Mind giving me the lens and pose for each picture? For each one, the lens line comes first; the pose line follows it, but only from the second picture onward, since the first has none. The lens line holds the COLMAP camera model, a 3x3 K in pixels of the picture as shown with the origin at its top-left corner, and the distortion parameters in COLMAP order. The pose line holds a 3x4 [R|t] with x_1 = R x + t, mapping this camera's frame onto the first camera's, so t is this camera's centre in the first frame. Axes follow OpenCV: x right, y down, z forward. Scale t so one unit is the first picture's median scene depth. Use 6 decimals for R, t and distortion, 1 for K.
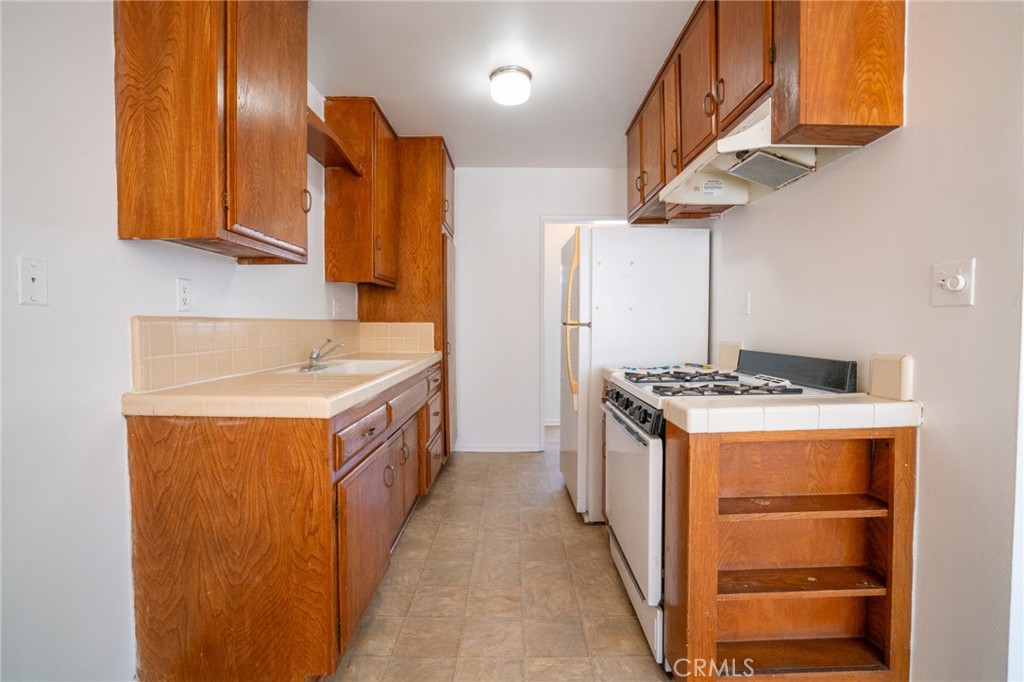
lens RADIAL K [[473.7, 0, 512.0], [0, 473.7, 341.0], [0, 0, 1]] dist [-0.067486, 0.029058]
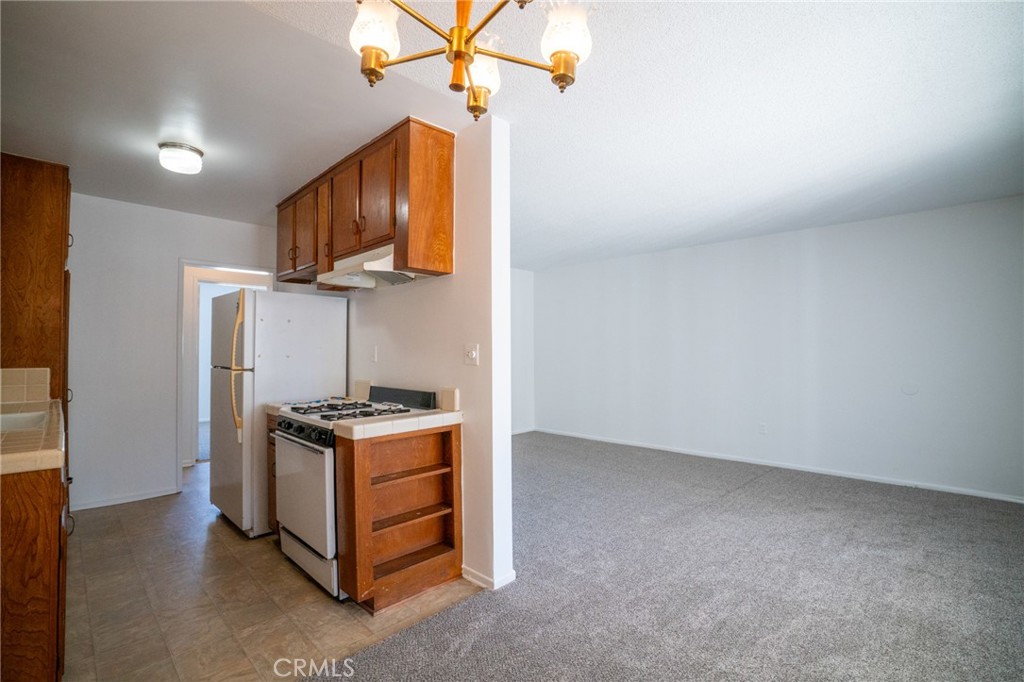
lens RADIAL K [[473.7, 0, 512.0], [0, 473.7, 341.0], [0, 0, 1]] dist [-0.067486, 0.029058]
pose [[0.706781, 0.015511, 0.707262, -0.340304], [0.026278, 0.998494, -0.048158, -0.054029], [-0.706944, 0.052622, 0.705309, -0.506865]]
